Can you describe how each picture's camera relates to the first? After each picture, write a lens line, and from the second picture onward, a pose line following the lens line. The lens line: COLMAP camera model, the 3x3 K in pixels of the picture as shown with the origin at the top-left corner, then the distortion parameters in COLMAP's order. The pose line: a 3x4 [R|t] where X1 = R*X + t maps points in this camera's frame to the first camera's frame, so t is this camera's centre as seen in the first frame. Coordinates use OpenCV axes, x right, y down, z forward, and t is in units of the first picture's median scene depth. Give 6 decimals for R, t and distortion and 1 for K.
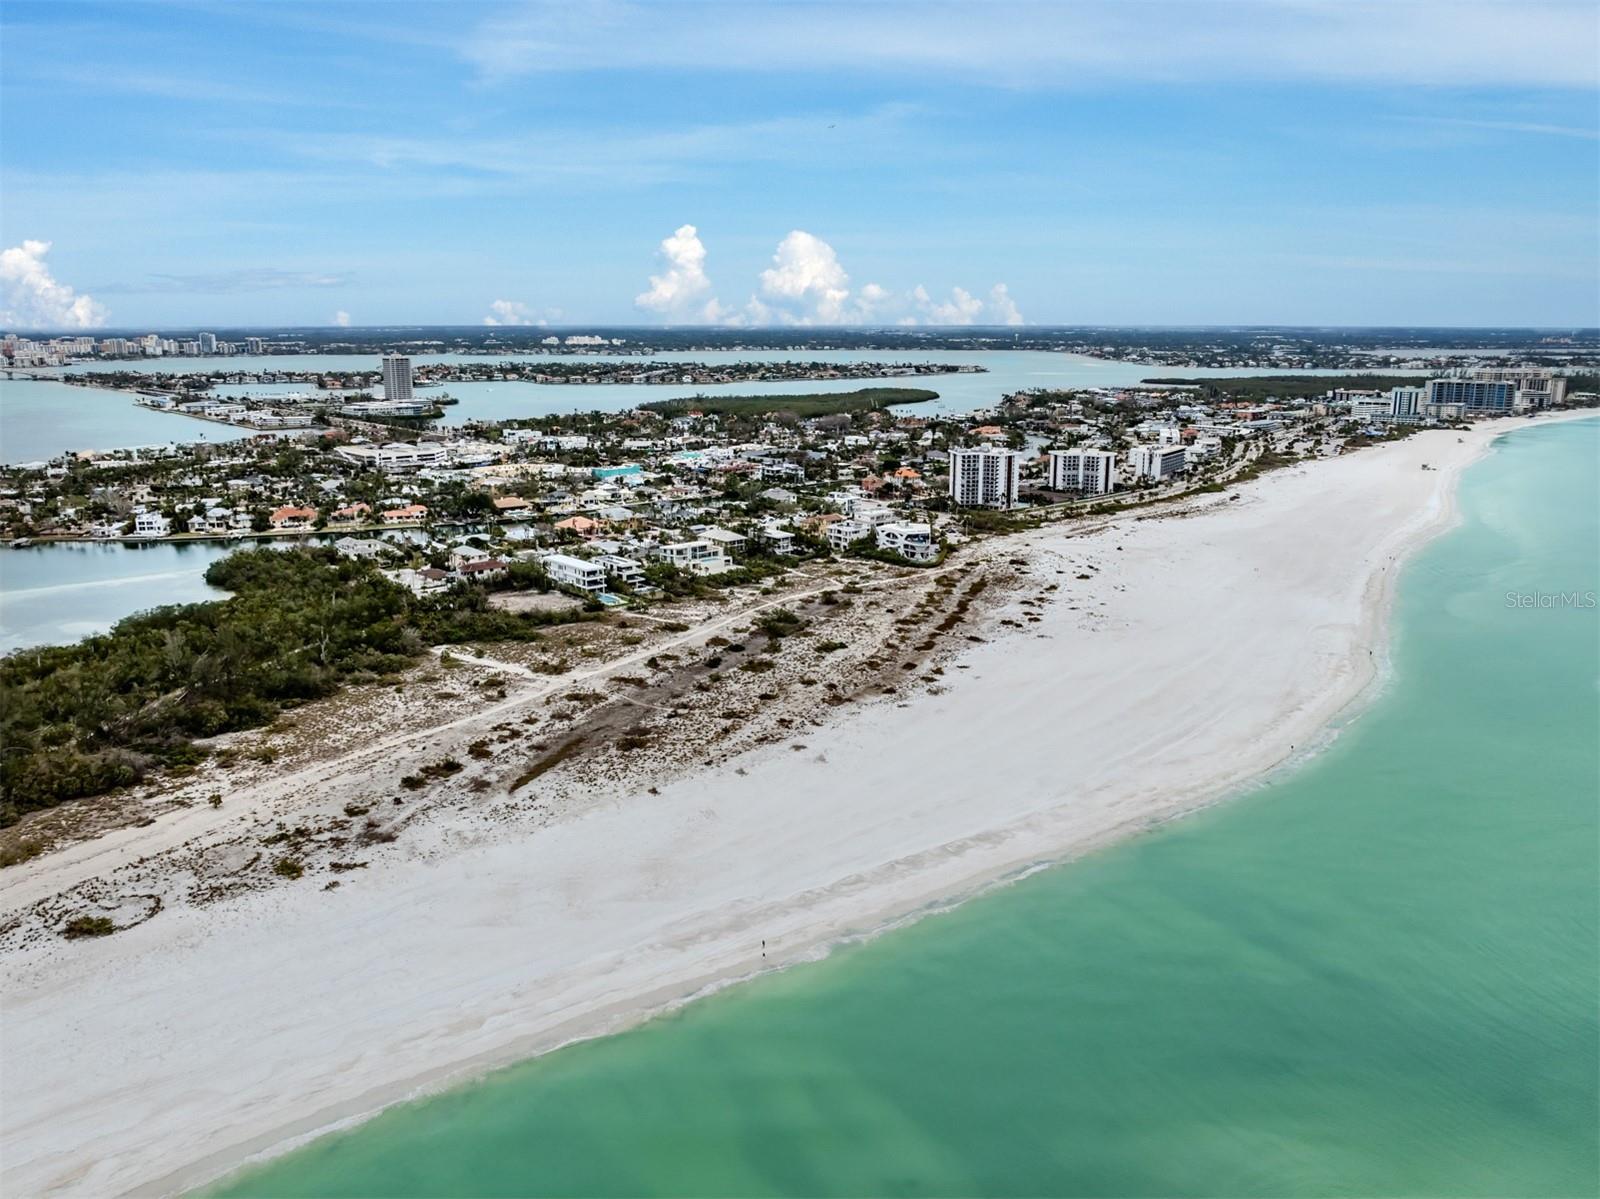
lens RADIAL K [[1210.9, 0, 800.0], [0, 1210.9, 599.5], [0, 0, 1]] dist [-0.026218, 0.002473]
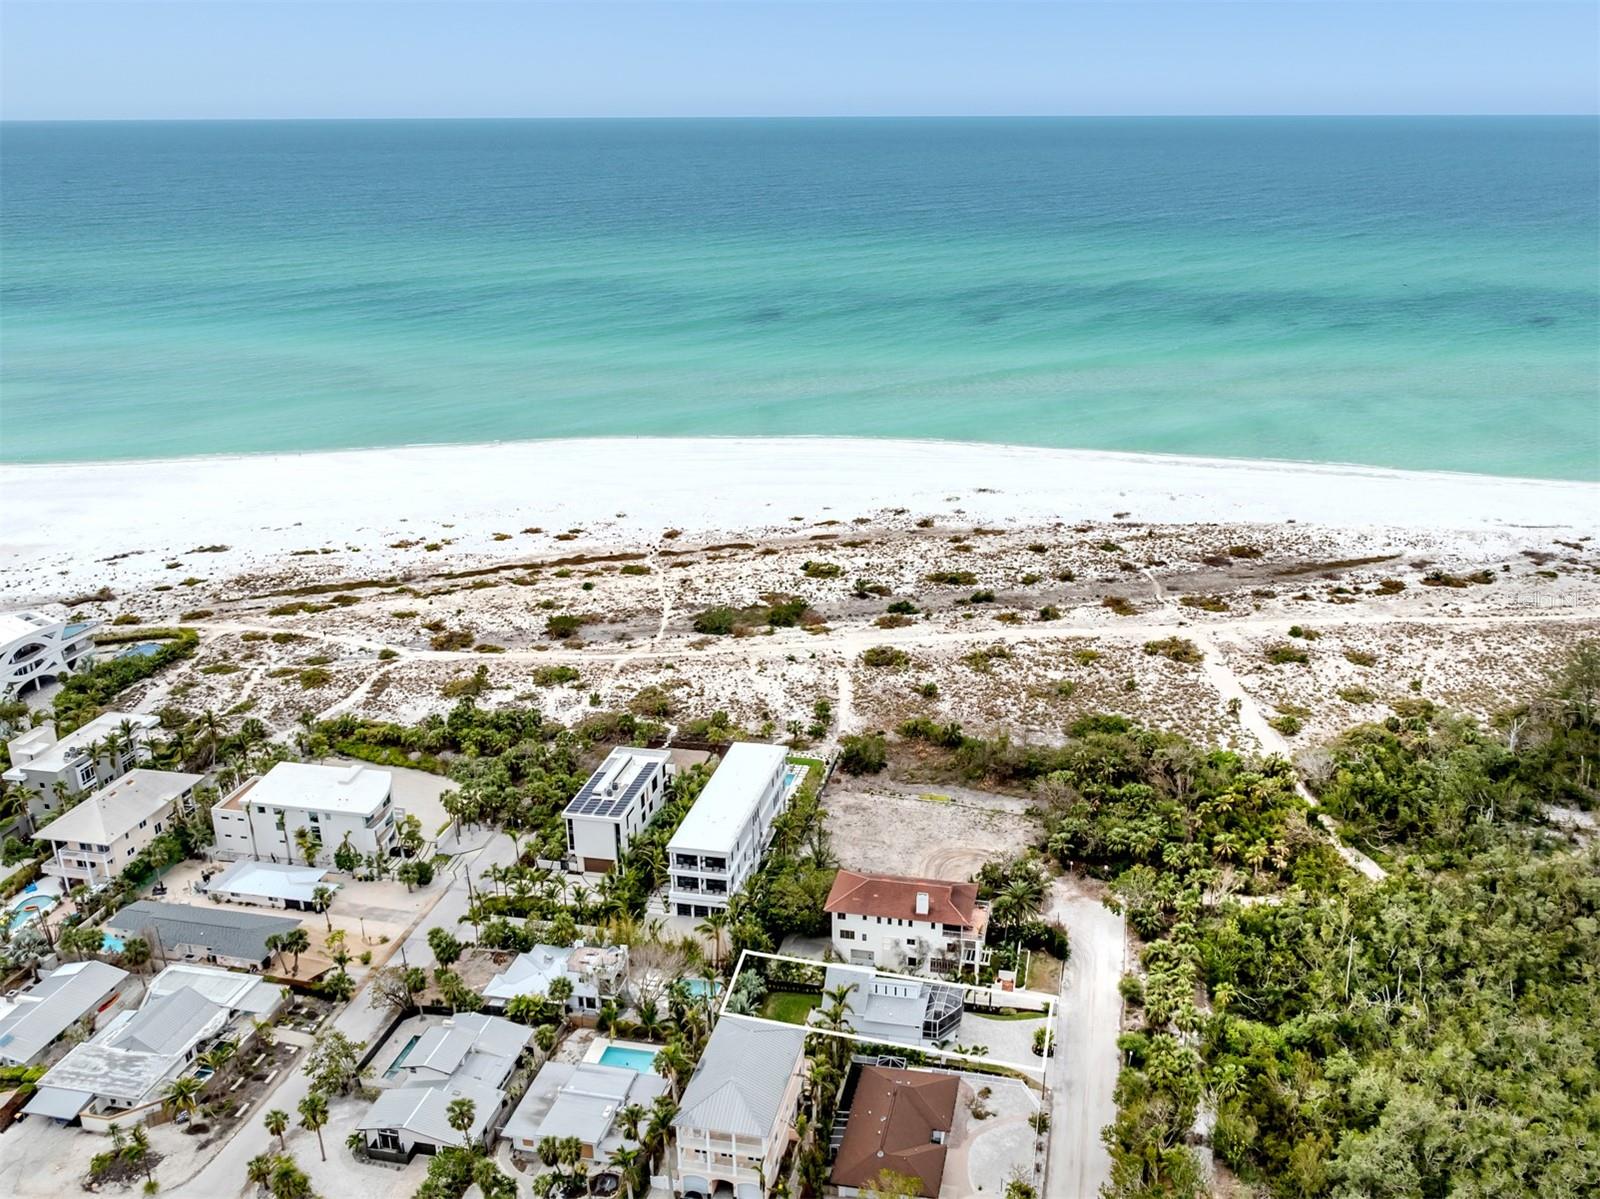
lens RADIAL K [[1406.6, 0, 858.9], [0, 1406.6, 600.3], [0, 0, 1]] dist [-0.016629, -0.009236]
pose [[-0.619460, -0.257574, 0.741569, -0.594095], [0.178211, 0.873837, 0.452382, -0.309527], [-0.764532, 0.412388, -0.495405, 1.354146]]
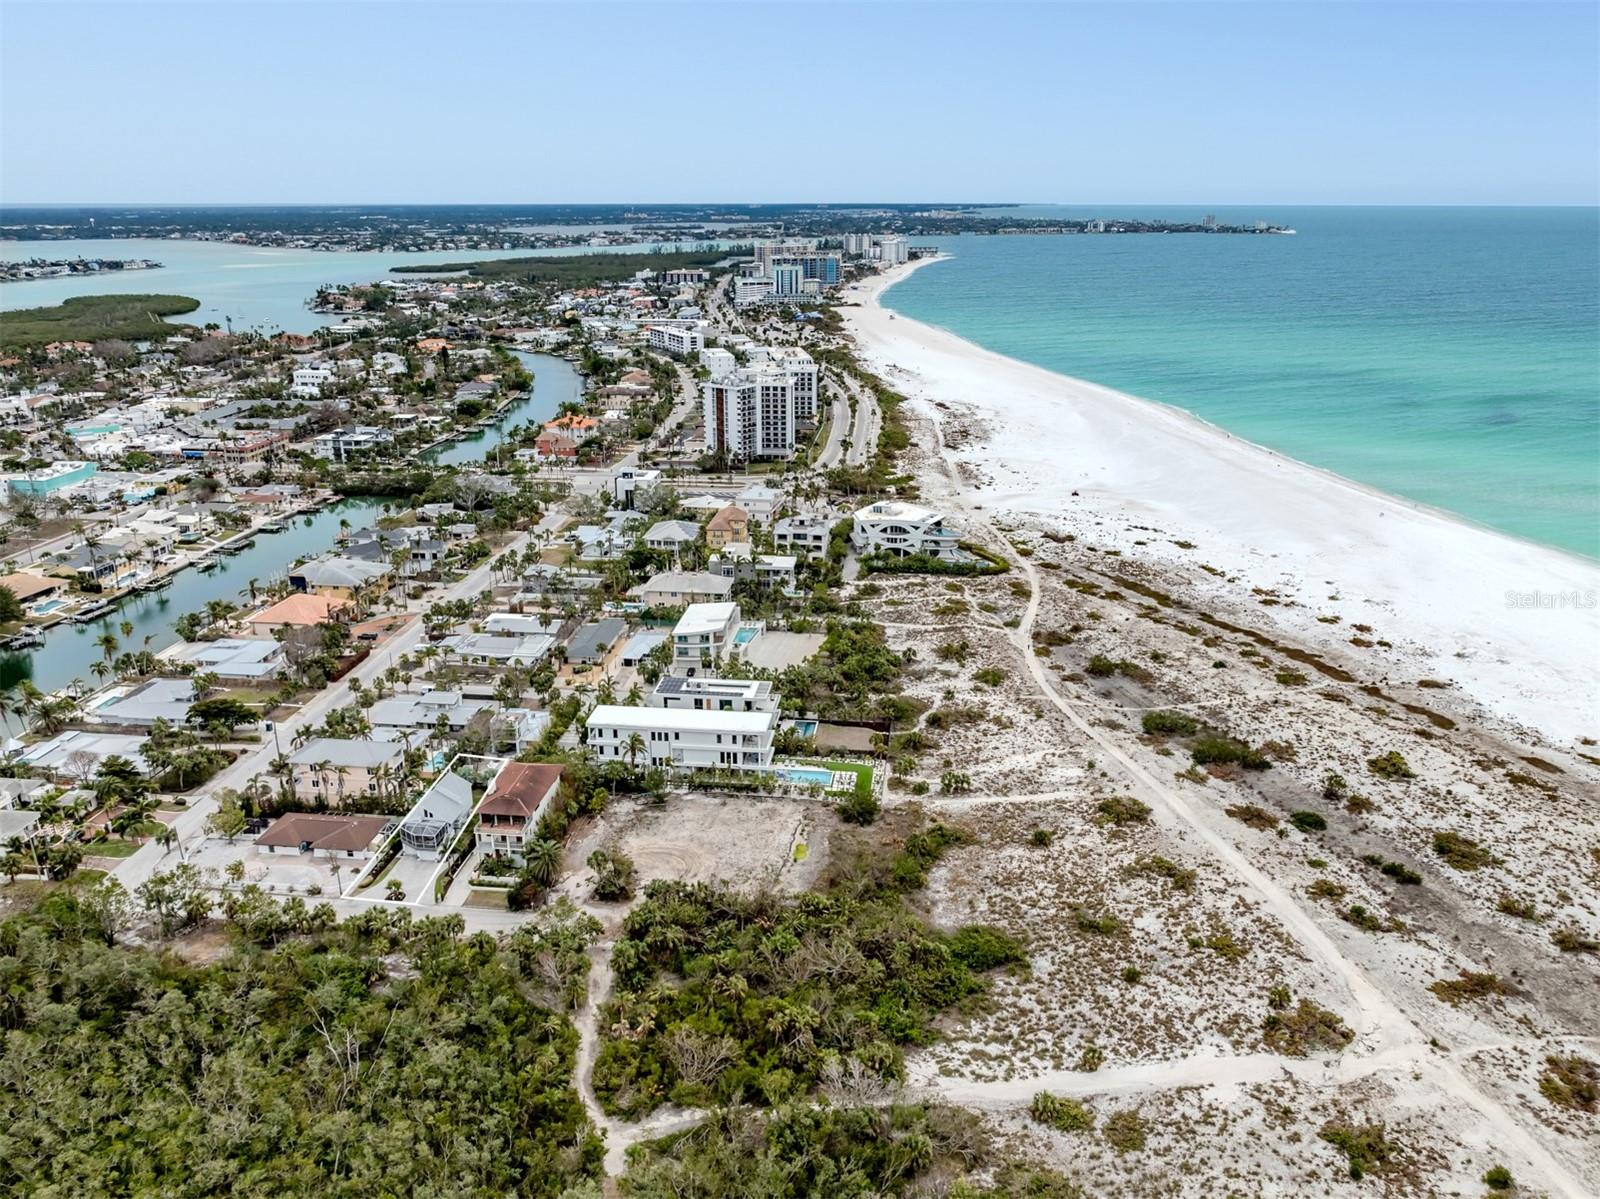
lens RADIAL K [[1210.9, 0, 800.0], [0, 1210.9, 599.5], [0, 0, 1]] dist [-0.026218, 0.002473]
pose [[0.741077, -0.213765, 0.636482, -0.518136], [0.153376, 0.976796, 0.149481, -0.163212], [-0.653667, -0.013156, 0.756668, 0.720634]]
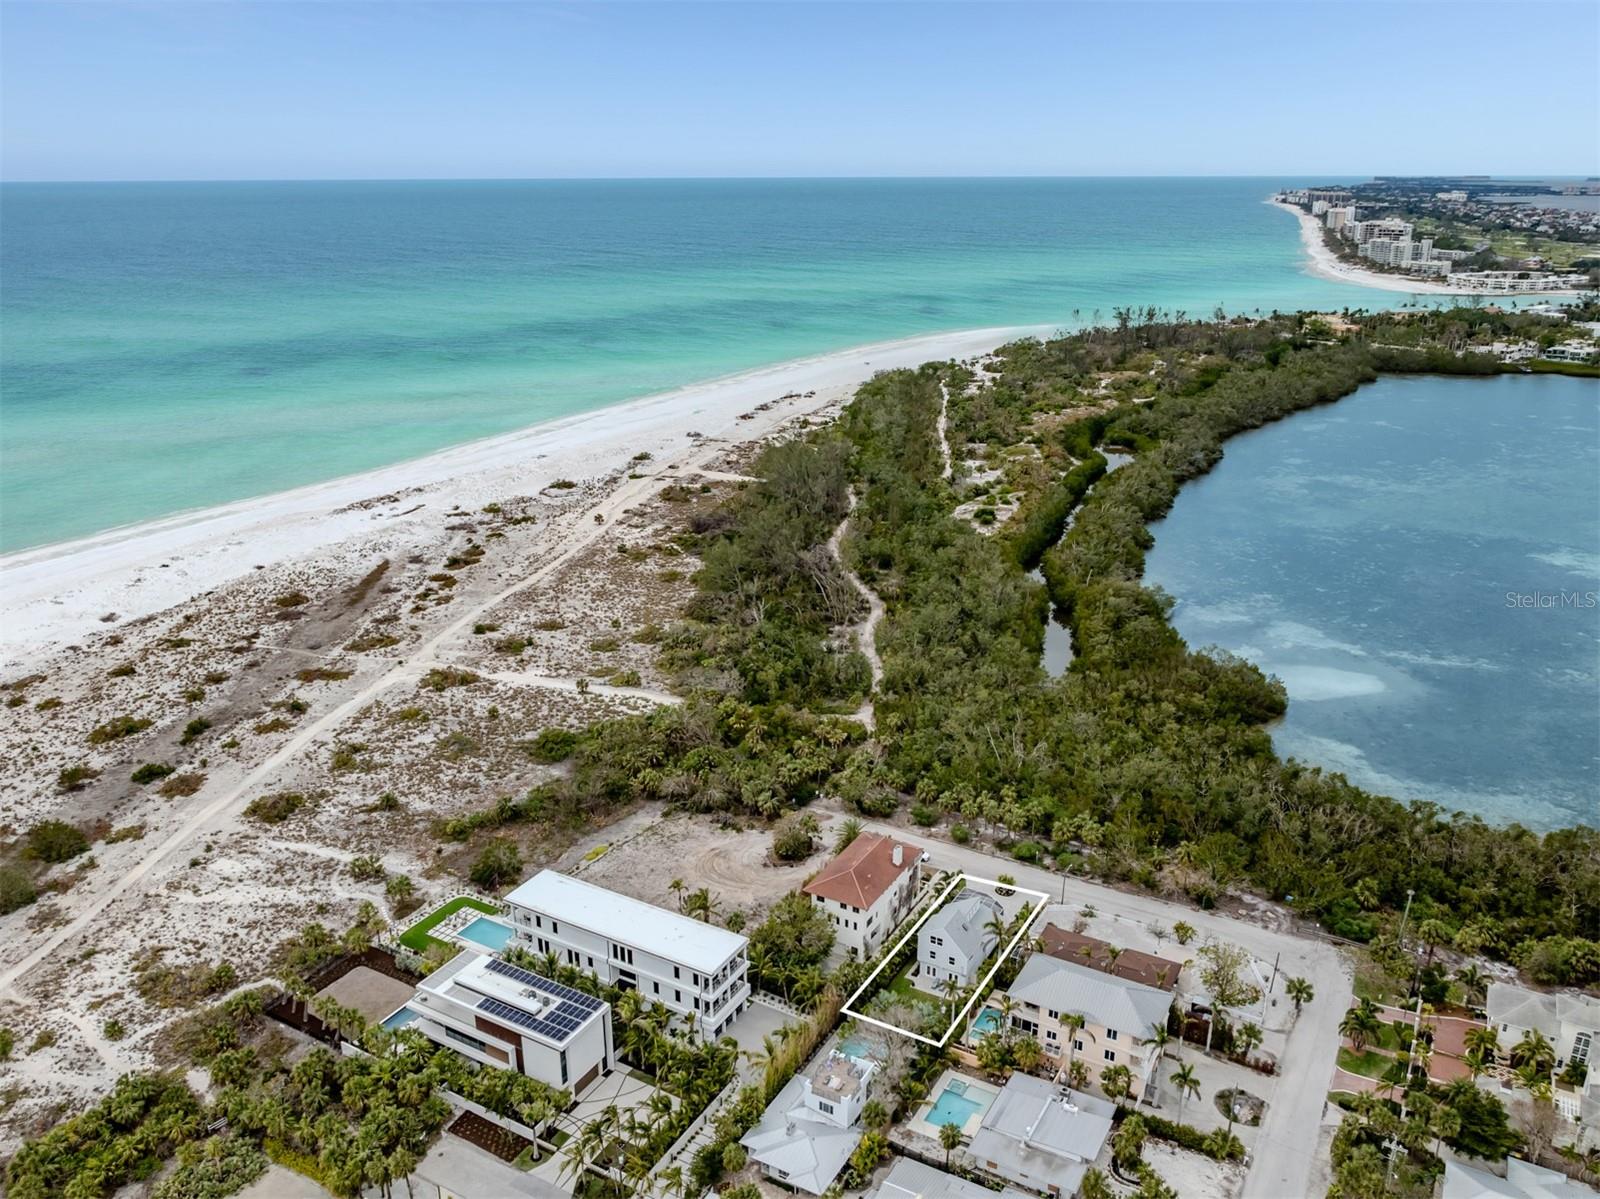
lens RADIAL K [[1244.3, 0, 800.0], [0, 1244.3, 599.5], [0, 0, 1]] dist [-0.020491, -0.003181]
pose [[-0.943900, 0.112225, -0.310576, -0.161517], [-0.071252, 0.849119, 0.523374, -0.332842], [0.322452, 0.516143, -0.793487, 1.451399]]
